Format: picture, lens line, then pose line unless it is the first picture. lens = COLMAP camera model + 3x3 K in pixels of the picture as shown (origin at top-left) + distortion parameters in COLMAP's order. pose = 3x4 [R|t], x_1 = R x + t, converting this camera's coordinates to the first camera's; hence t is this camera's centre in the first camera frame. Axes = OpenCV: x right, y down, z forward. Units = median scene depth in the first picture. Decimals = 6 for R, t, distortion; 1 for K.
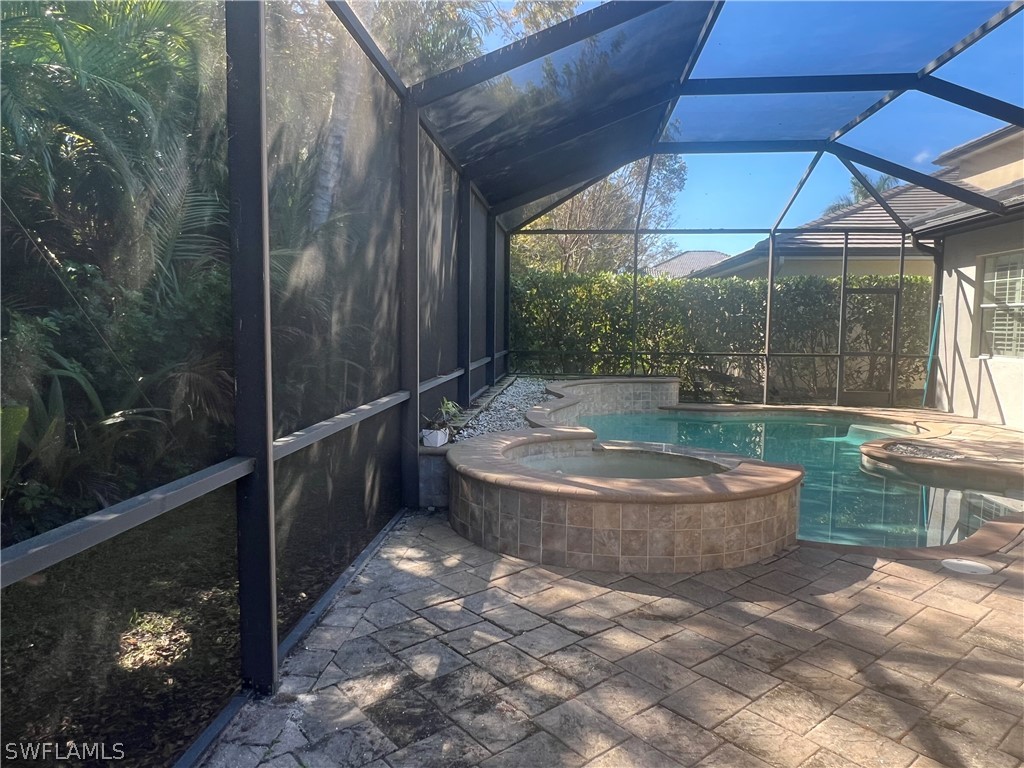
lens RADIAL K [[677.4, 0, 510.6], [0, 677.4, 381.9], [0, 0, 1]] dist [0.000039, -0.000007]
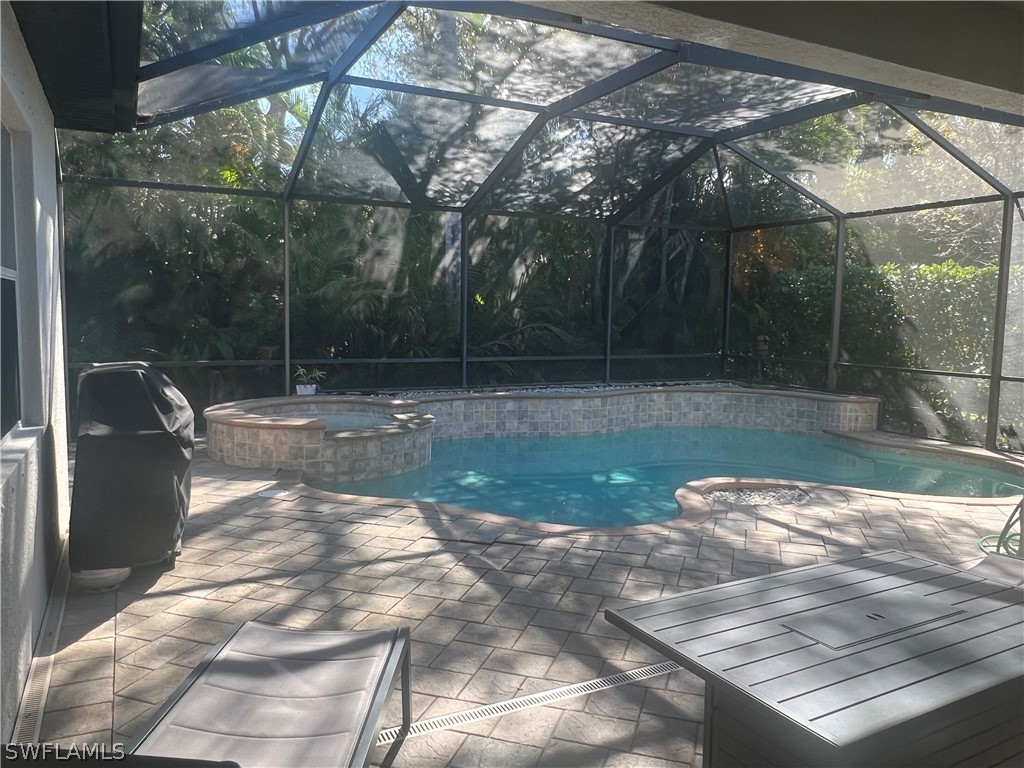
lens RADIAL K [[746.9, 0, 513.8], [0, 746.9, 384.5], [0, 0, 1]] dist [0.005045, 0.000472]
pose [[0.540249, 0.079614, -0.837731, 0.776003], [-0.084407, 0.995621, 0.040185, -0.022778], [0.837261, 0.049000, 0.544603, 0.187182]]
